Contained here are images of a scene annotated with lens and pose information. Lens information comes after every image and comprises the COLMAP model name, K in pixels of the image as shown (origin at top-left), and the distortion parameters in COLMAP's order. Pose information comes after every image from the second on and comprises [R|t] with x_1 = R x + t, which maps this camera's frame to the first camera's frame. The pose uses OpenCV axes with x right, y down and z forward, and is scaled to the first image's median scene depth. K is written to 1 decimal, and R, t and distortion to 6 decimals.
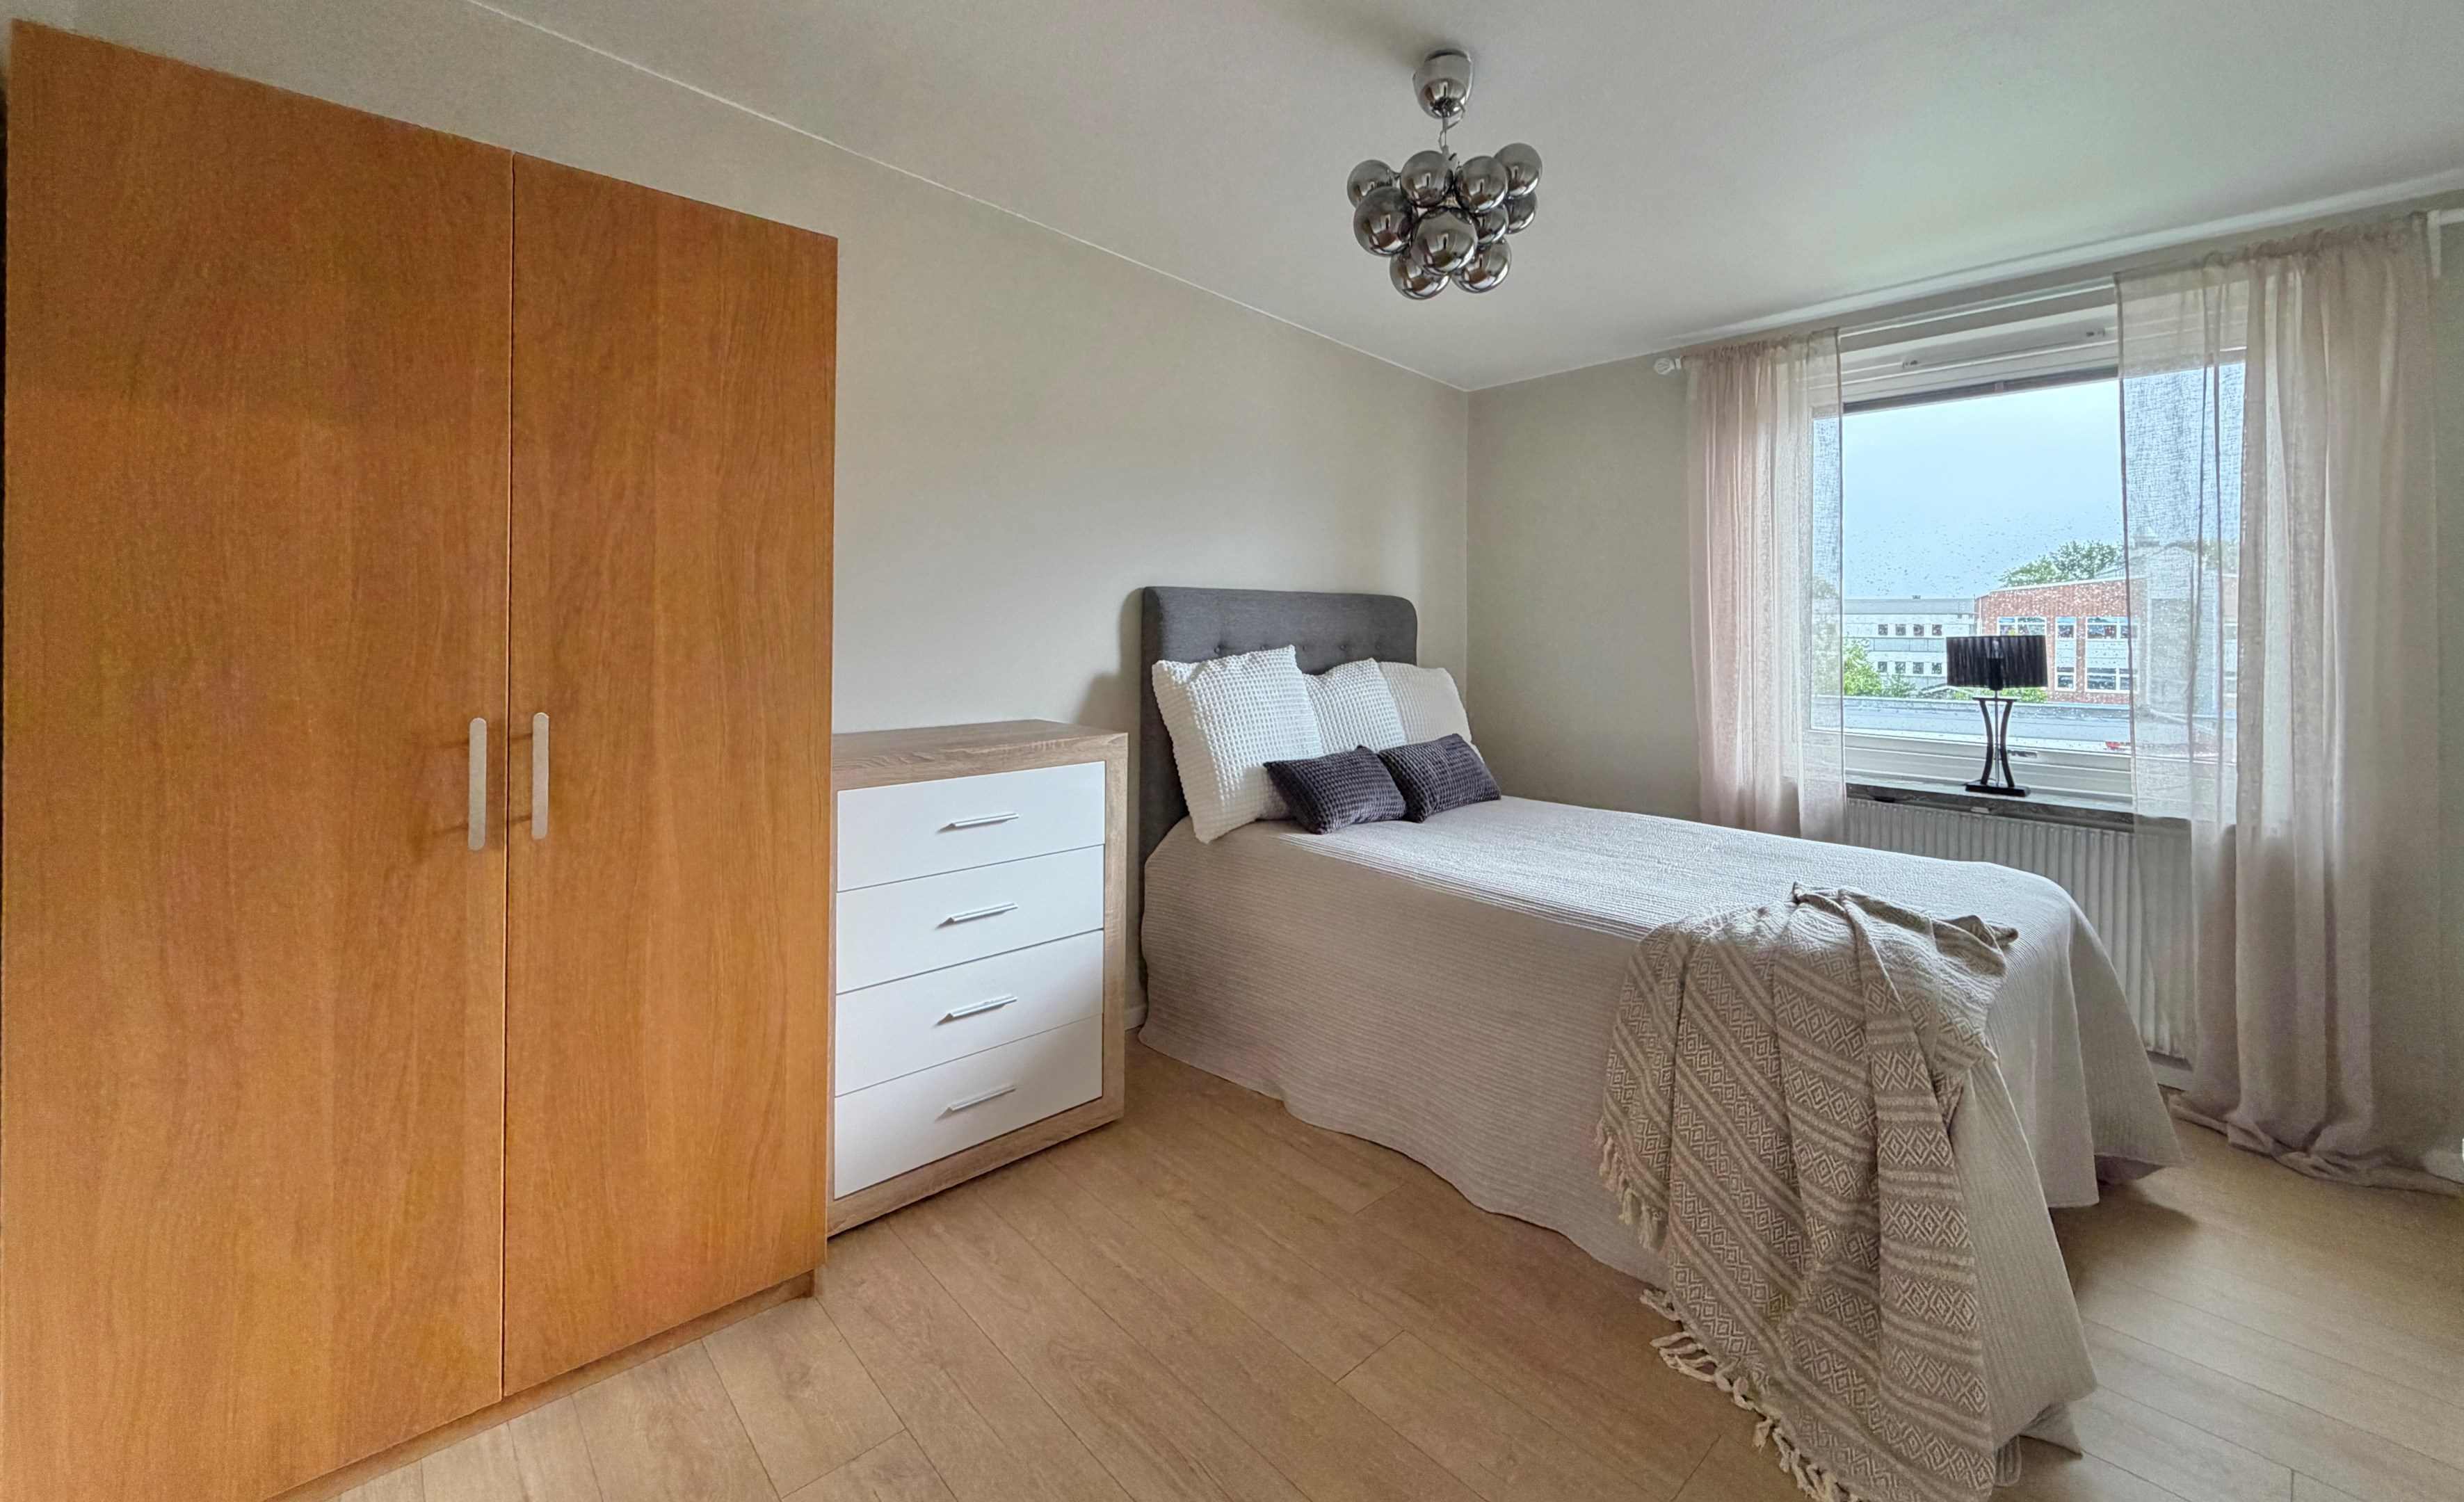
lens RADIAL K [[986.2, 0, 1232.0], [0, 986.2, 609.5], [0, 0, 1]] dist [0.000401, 0.000032]
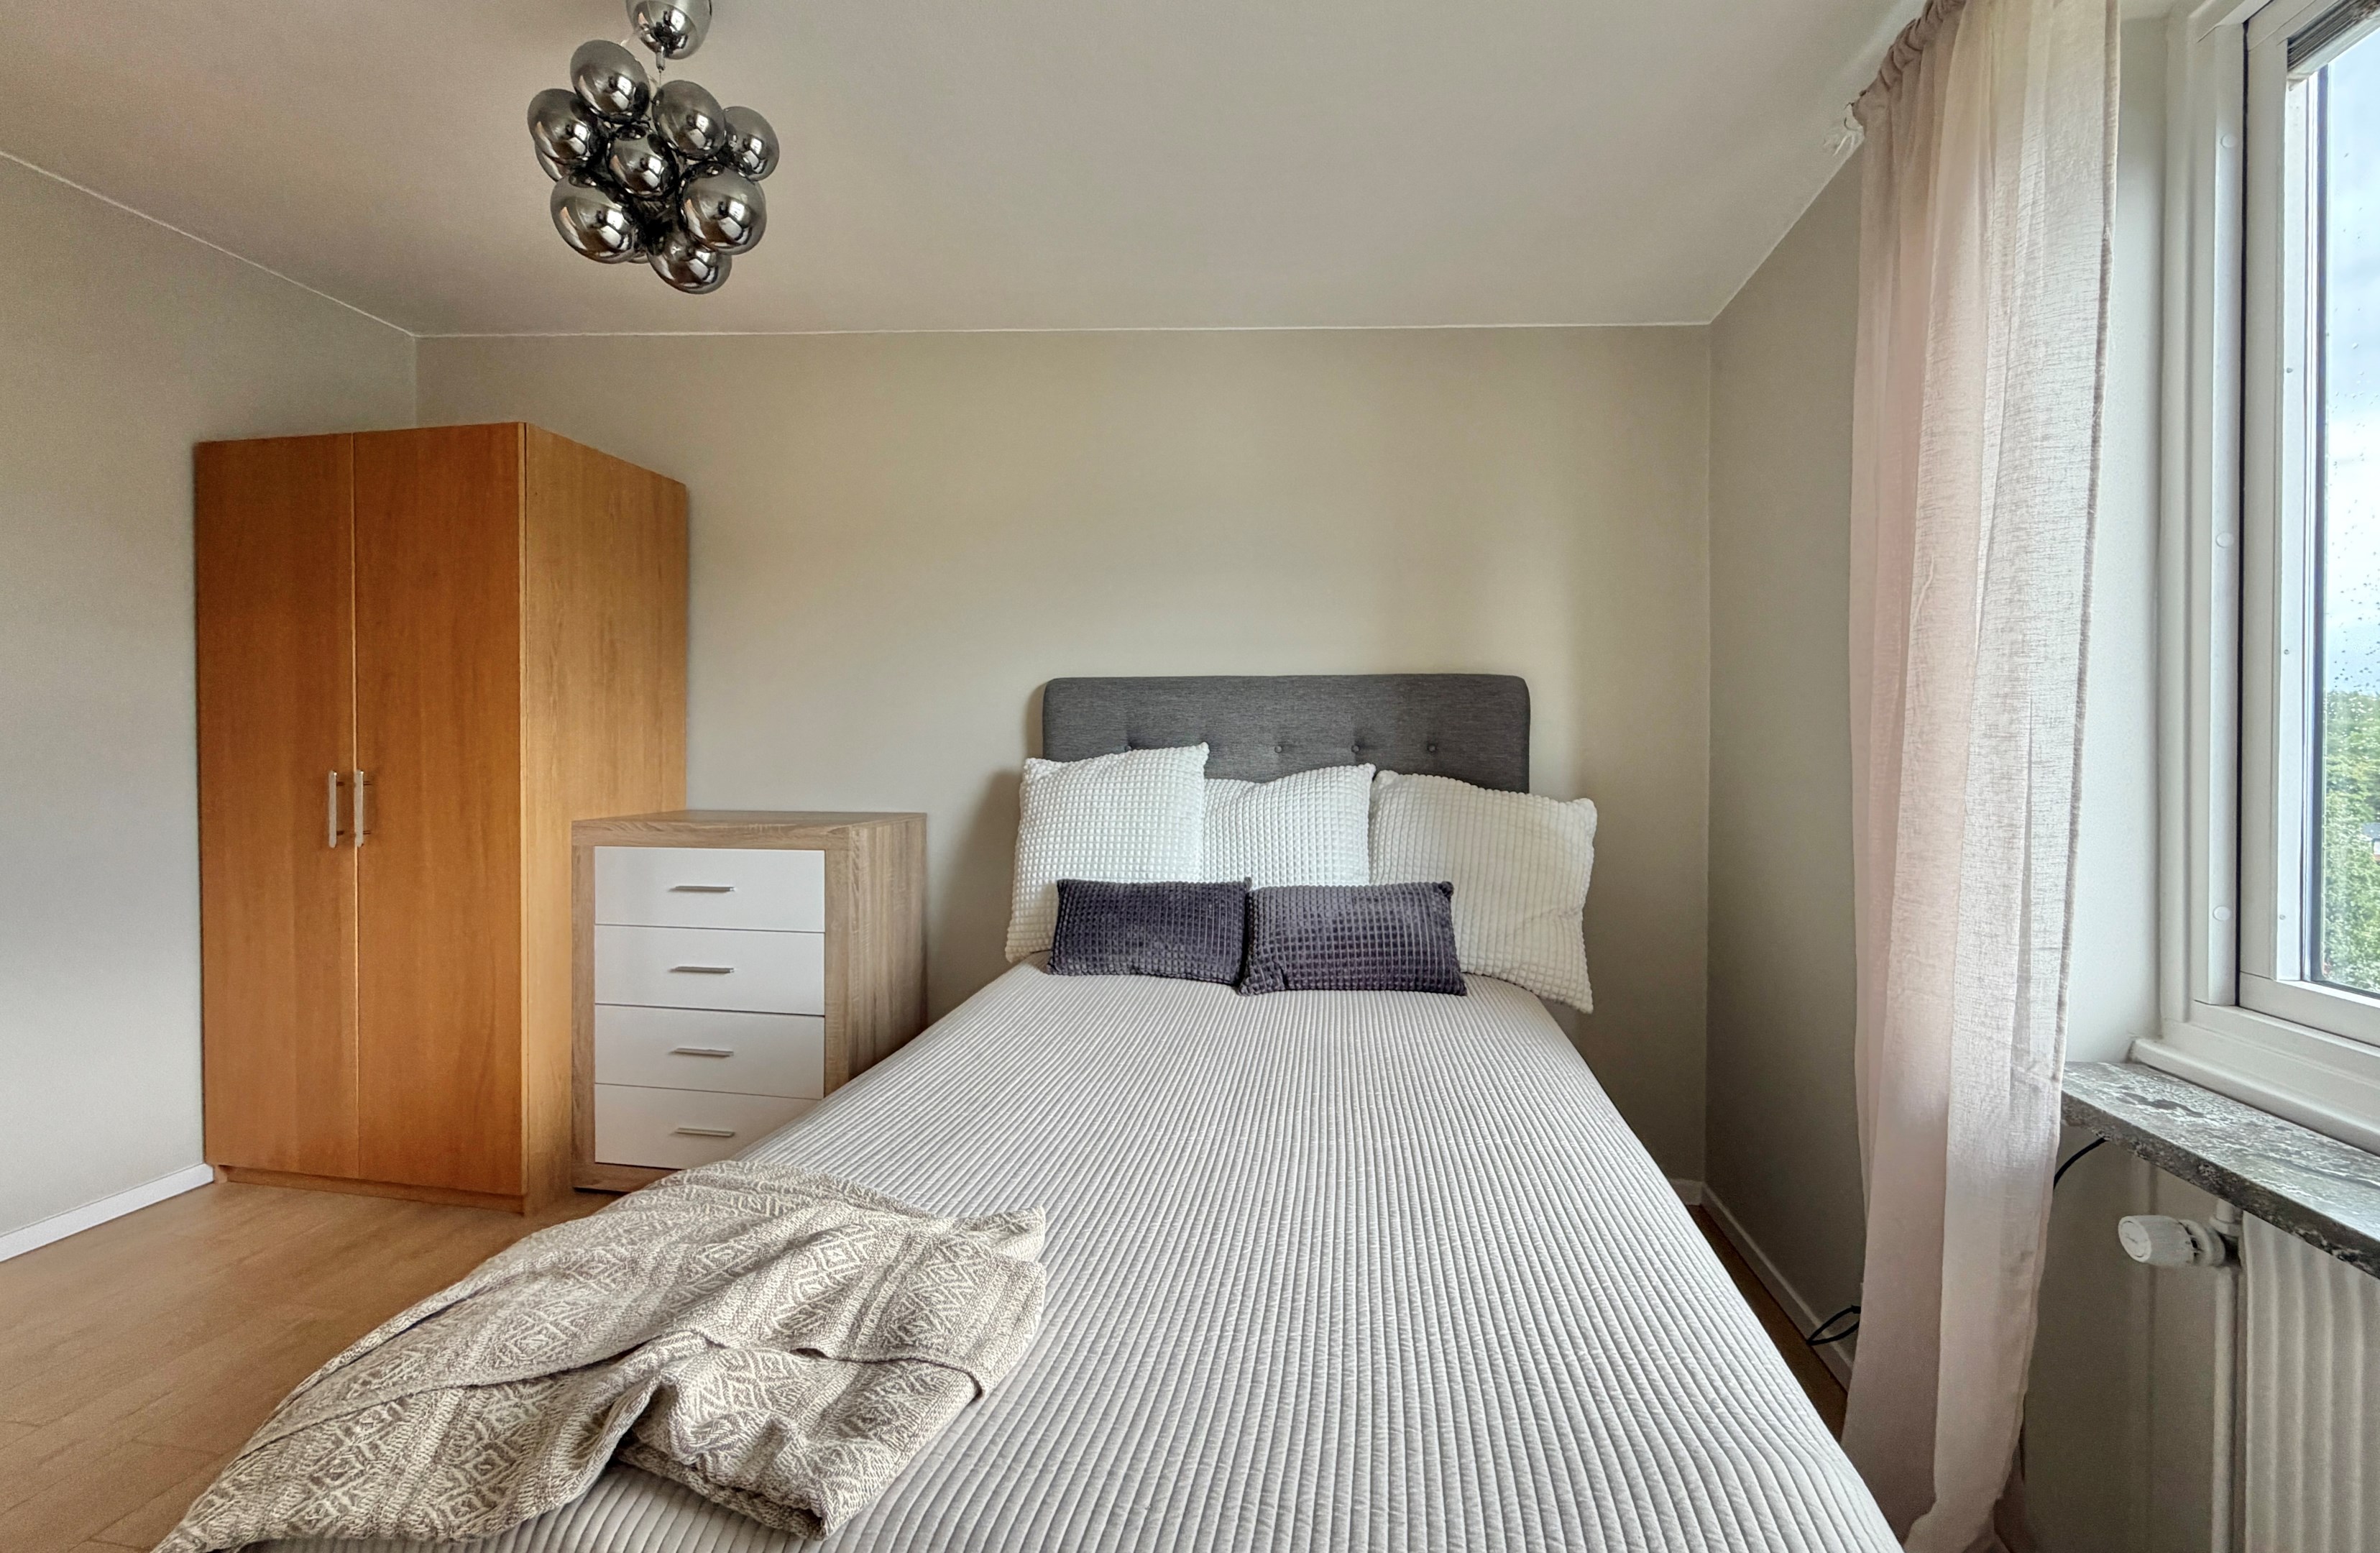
lens RADIAL K [[948.7, 0, 1192.1], [0, 948.7, 735.7], [0, 0, 1]] dist [-0.001246, -0.000010]
pose [[0.619853, -0.002978, -0.784713, 0.735751], [0.010103, 0.999940, 0.004186, 0.030783], [0.784653, -0.010522, 0.619846, 0.591628]]
